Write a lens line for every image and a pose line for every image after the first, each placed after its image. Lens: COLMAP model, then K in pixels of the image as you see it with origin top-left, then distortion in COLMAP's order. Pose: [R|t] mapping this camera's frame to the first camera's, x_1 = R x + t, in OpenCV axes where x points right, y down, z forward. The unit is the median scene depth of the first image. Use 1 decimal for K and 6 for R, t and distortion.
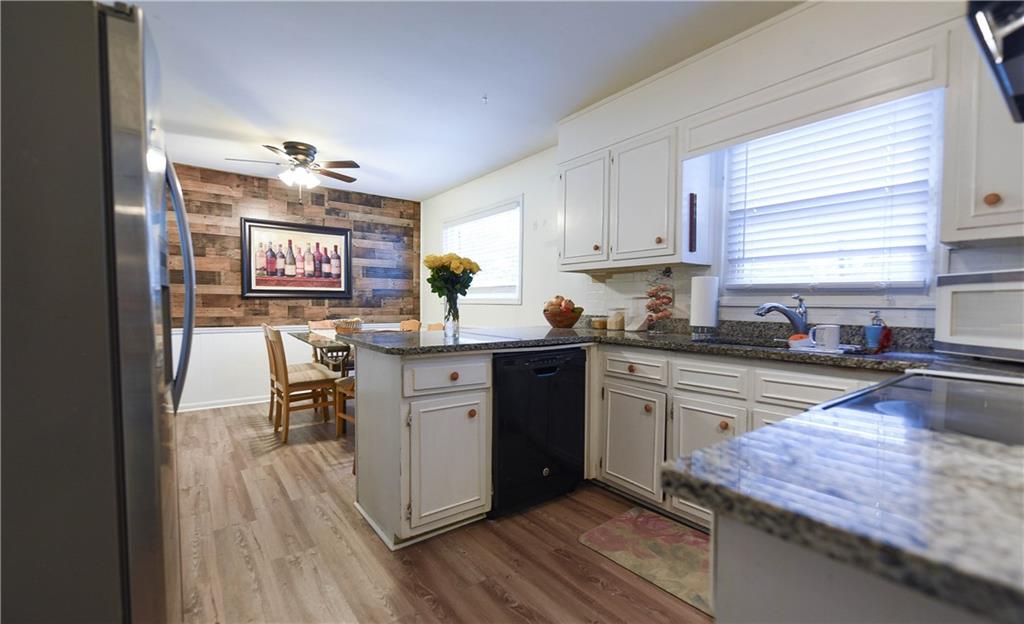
lens RADIAL K [[440.0, 0, 511.3], [0, 440.0, 315.2], [0, 0, 1]] dist [-0.000228, 0.000038]
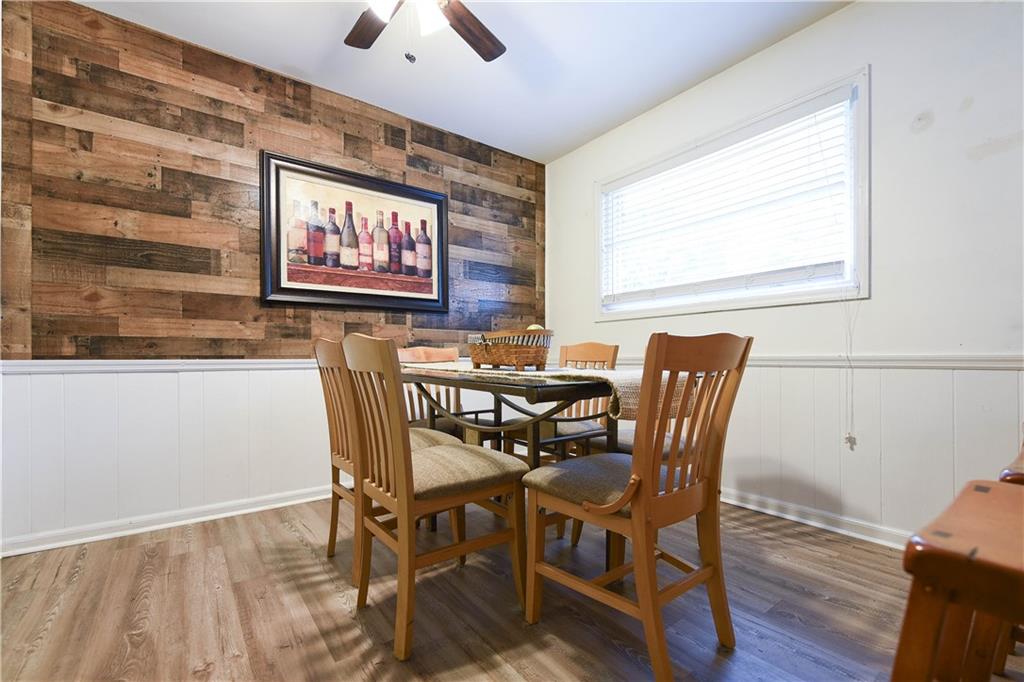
lens RADIAL K [[436.0, 0, 519.3], [0, 436.0, 356.9], [0, 0, 1]] dist [-0.001015, -0.000582]
pose [[0.999681, -0.009901, 0.023228, -0.306470], [0.010618, 0.999464, -0.030957, 0.041397], [-0.022909, 0.031194, 0.999251, 0.459512]]
